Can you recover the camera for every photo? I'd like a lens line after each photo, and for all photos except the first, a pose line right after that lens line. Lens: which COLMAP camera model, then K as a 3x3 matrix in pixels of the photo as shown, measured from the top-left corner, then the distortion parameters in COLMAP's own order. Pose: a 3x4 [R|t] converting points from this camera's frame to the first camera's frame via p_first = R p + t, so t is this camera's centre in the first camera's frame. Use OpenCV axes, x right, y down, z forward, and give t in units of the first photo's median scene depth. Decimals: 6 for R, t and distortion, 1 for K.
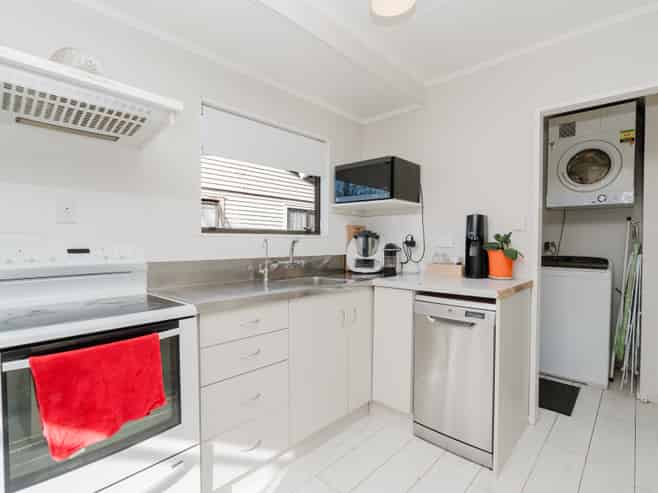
lens RADIAL K [[336.1, 0, 329.5], [0, 336.1, 246.4], [0, 0, 1]] dist [0.007654, 0.000484]
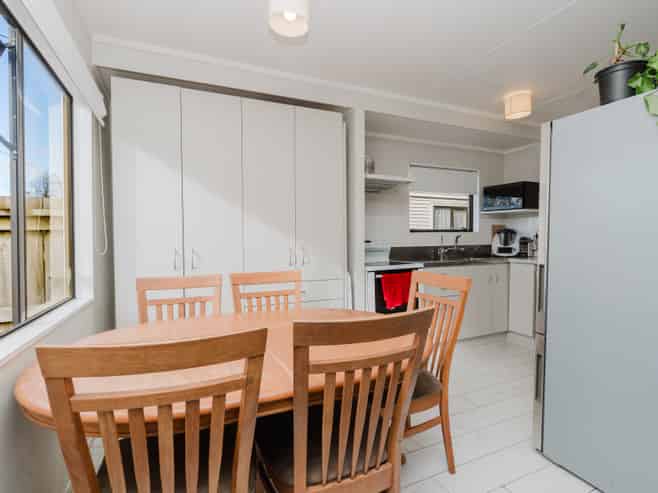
lens RADIAL K [[336.1, 0, 325.4], [0, 336.1, 248.0], [0, 0, 1]] dist [0.007654, 0.000484]
pose [[0.917885, 0.002043, -0.396840, -0.037946], [0.007061, 0.999744, 0.021480, 0.002235], [0.396783, -0.022519, 0.917636, -0.760038]]
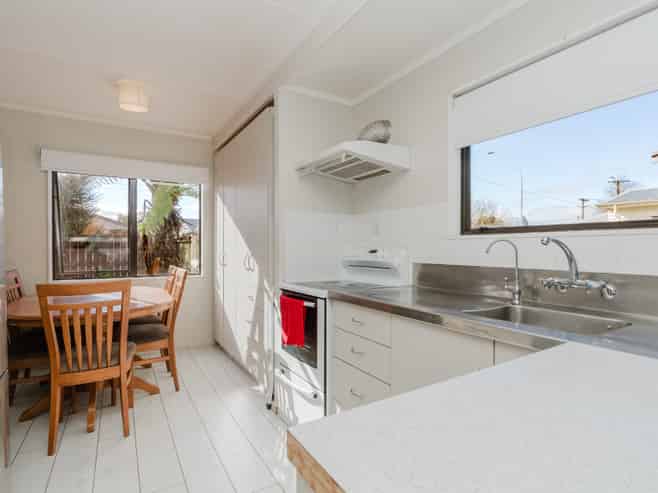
lens RADIAL K [[336.1, 0, 328.4], [0, 336.1, 246.7], [0, 0, 1]] dist [0.007654, 0.000484]
pose [[-0.267230, -0.000811, -0.963632, 0.458739], [-0.010265, 0.999945, 0.002006, -0.005389], [0.963578, 0.010428, -0.267224, 0.684802]]
